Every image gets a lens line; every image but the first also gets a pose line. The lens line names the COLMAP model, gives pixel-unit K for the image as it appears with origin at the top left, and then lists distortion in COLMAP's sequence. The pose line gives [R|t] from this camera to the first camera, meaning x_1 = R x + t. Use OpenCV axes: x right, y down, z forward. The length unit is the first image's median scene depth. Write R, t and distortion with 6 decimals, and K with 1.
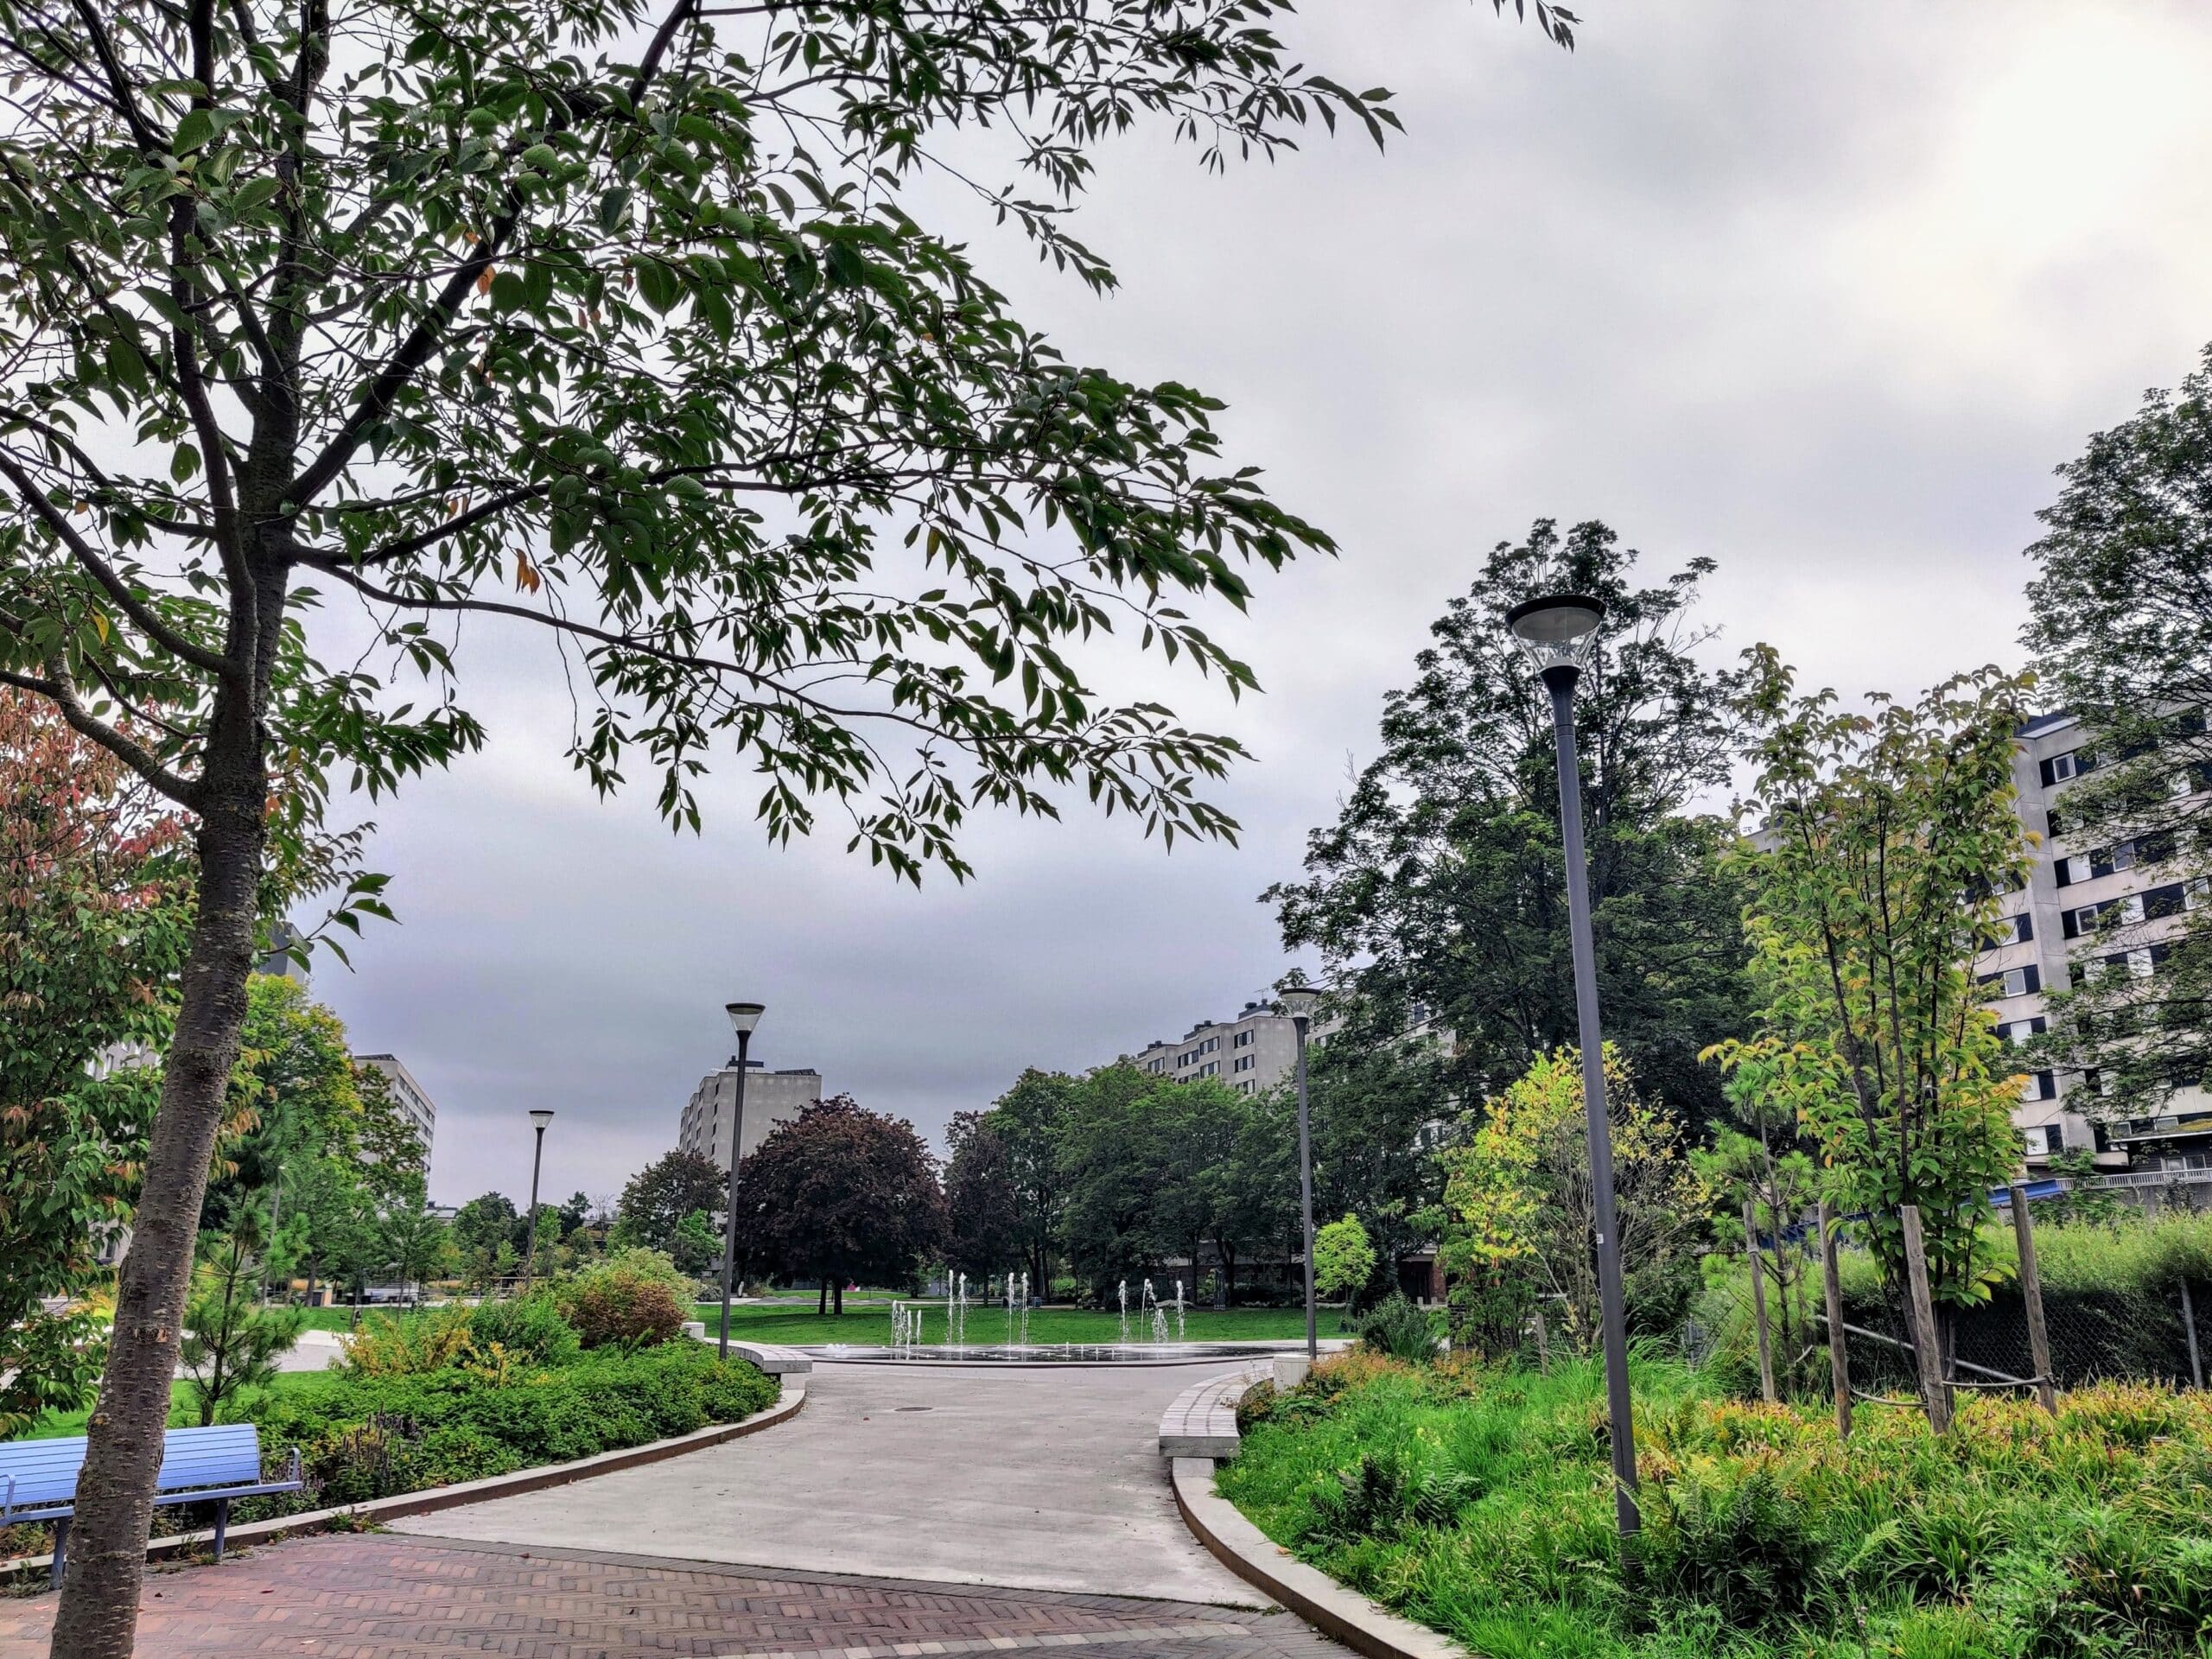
lens RADIAL K [[1687.3, 0, 1106.0], [0, 1687.3, 829.5], [0, 0, 1]] dist [0.005336, -0.003343]
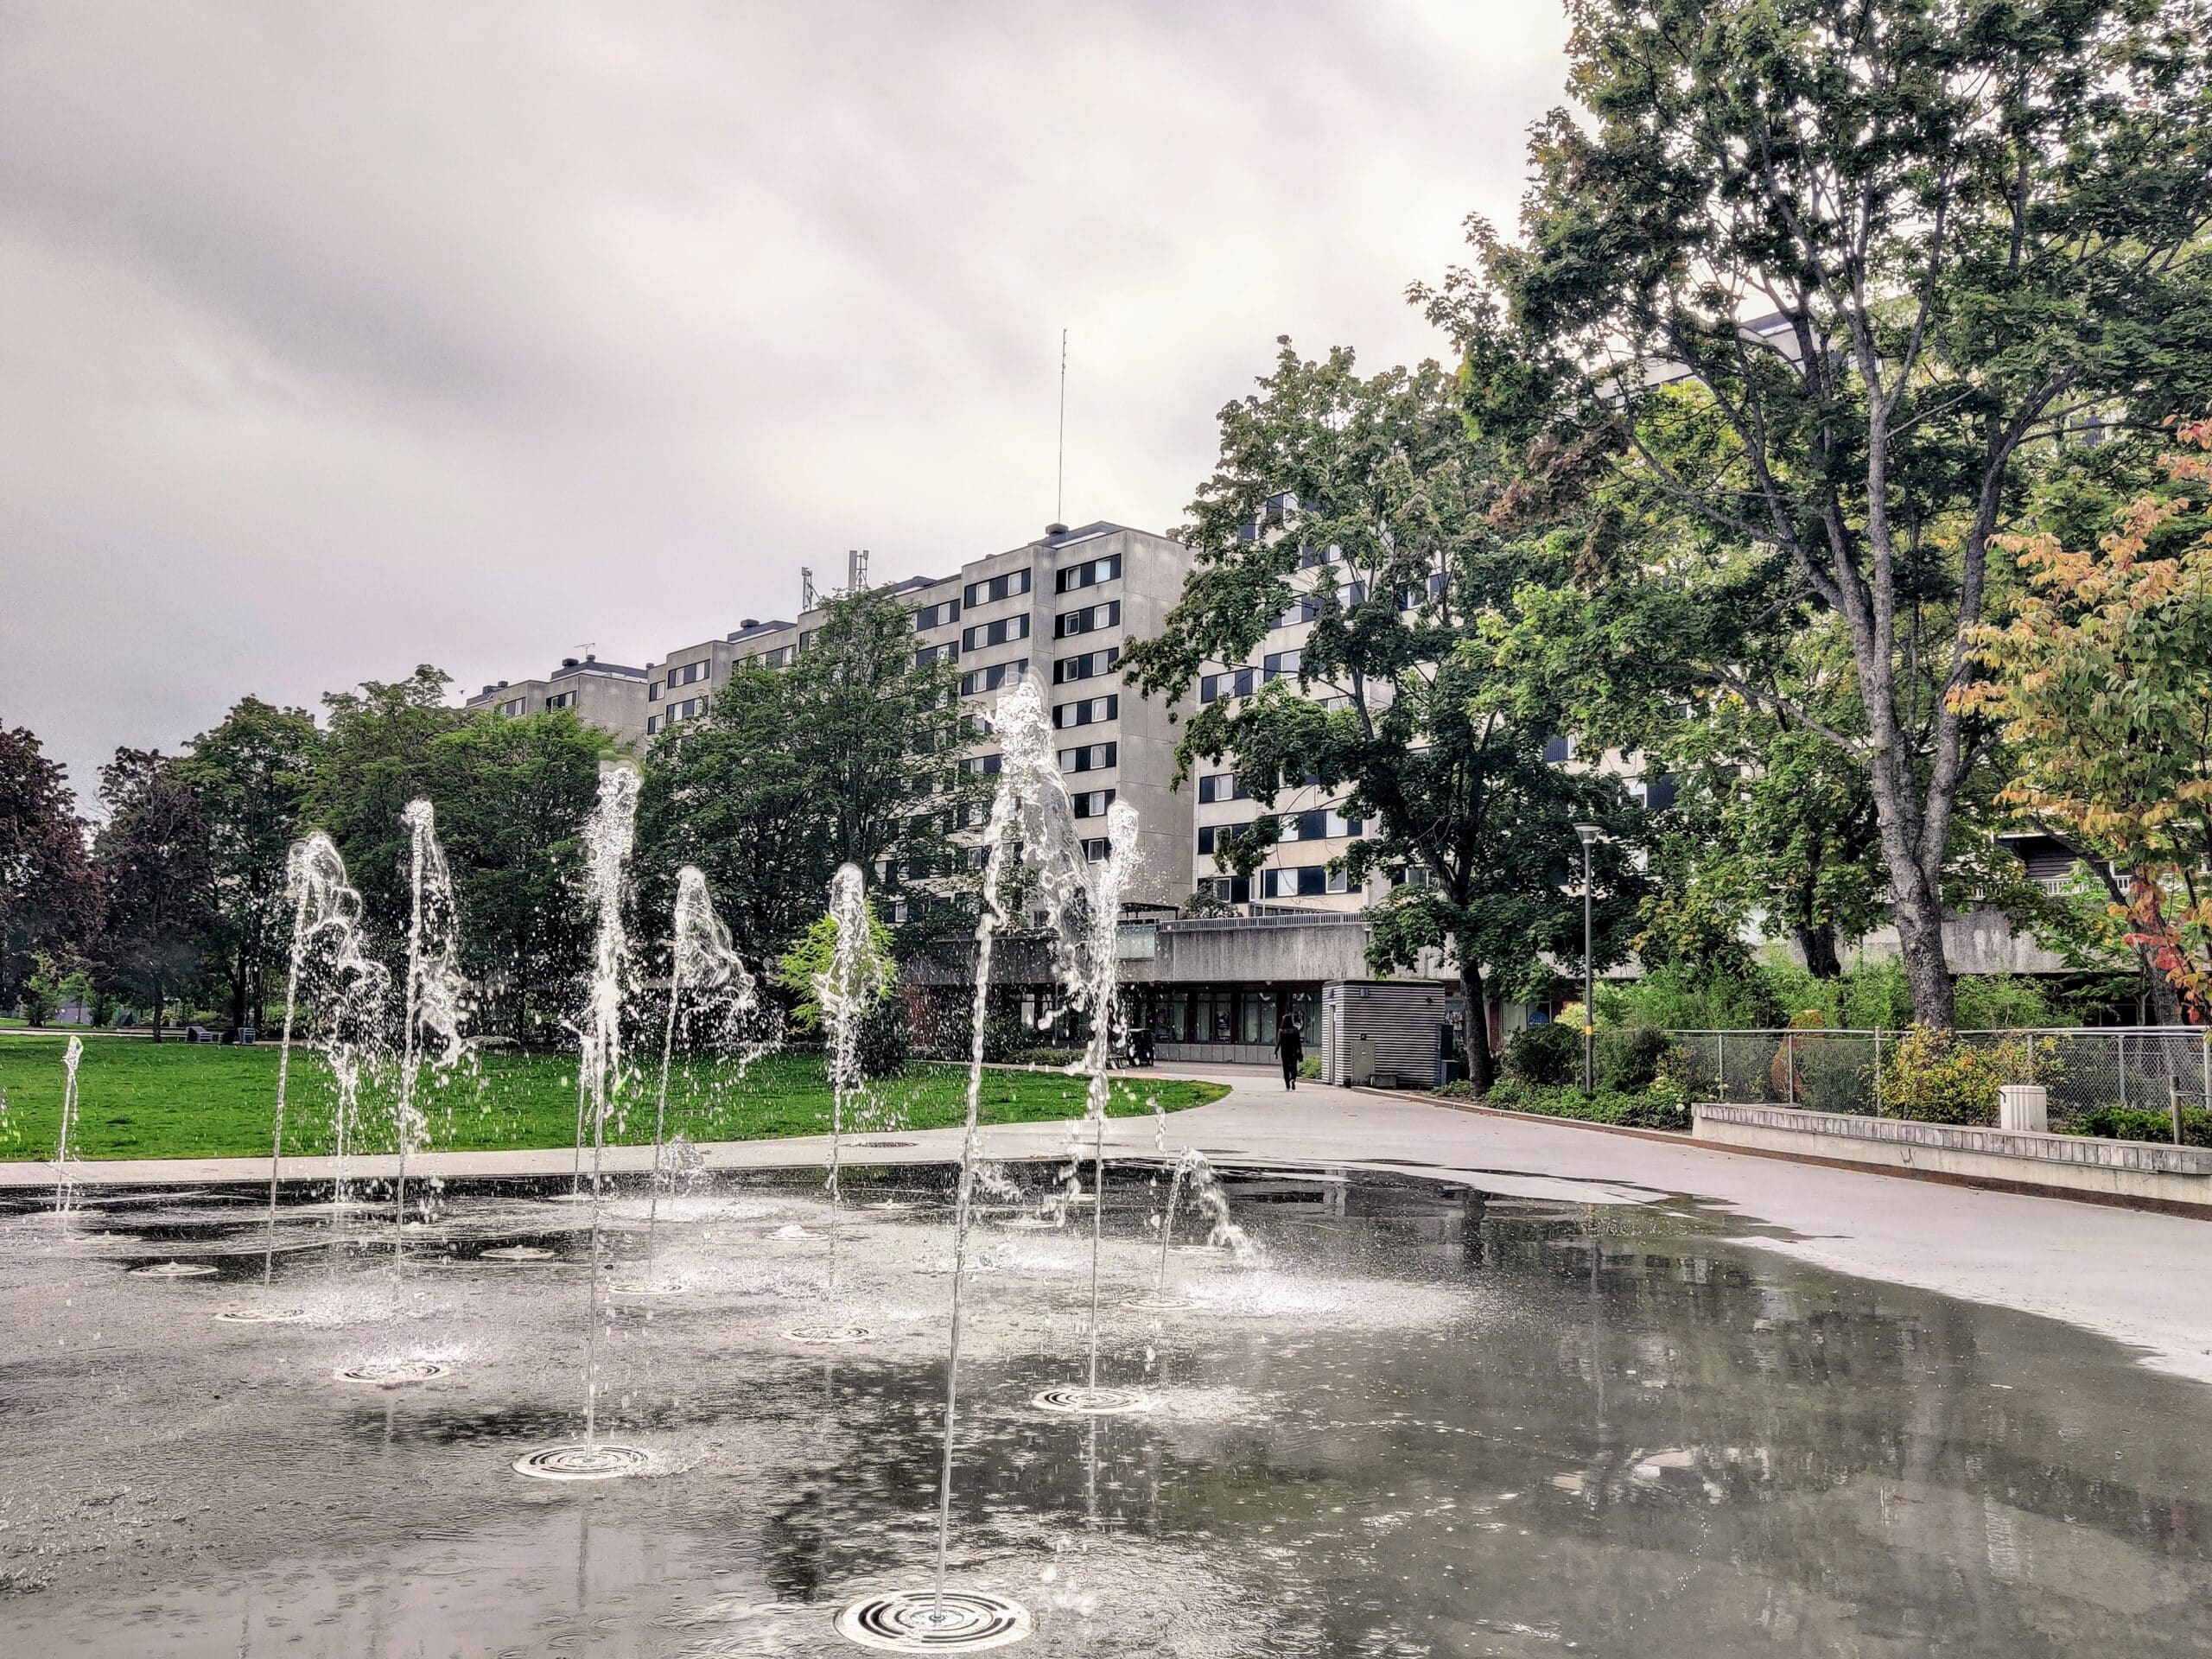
lens RADIAL K [[1687.3, 0, 1106.0], [0, 1687.3, 829.5], [0, 0, 1]] dist [0.005336, -0.003343]
pose [[0.900226, 0.071862, 0.429452, -0.023173], [-0.134328, 0.984015, 0.116920, 0.067986], [-0.414185, -0.162942, 0.895489, 0.240072]]
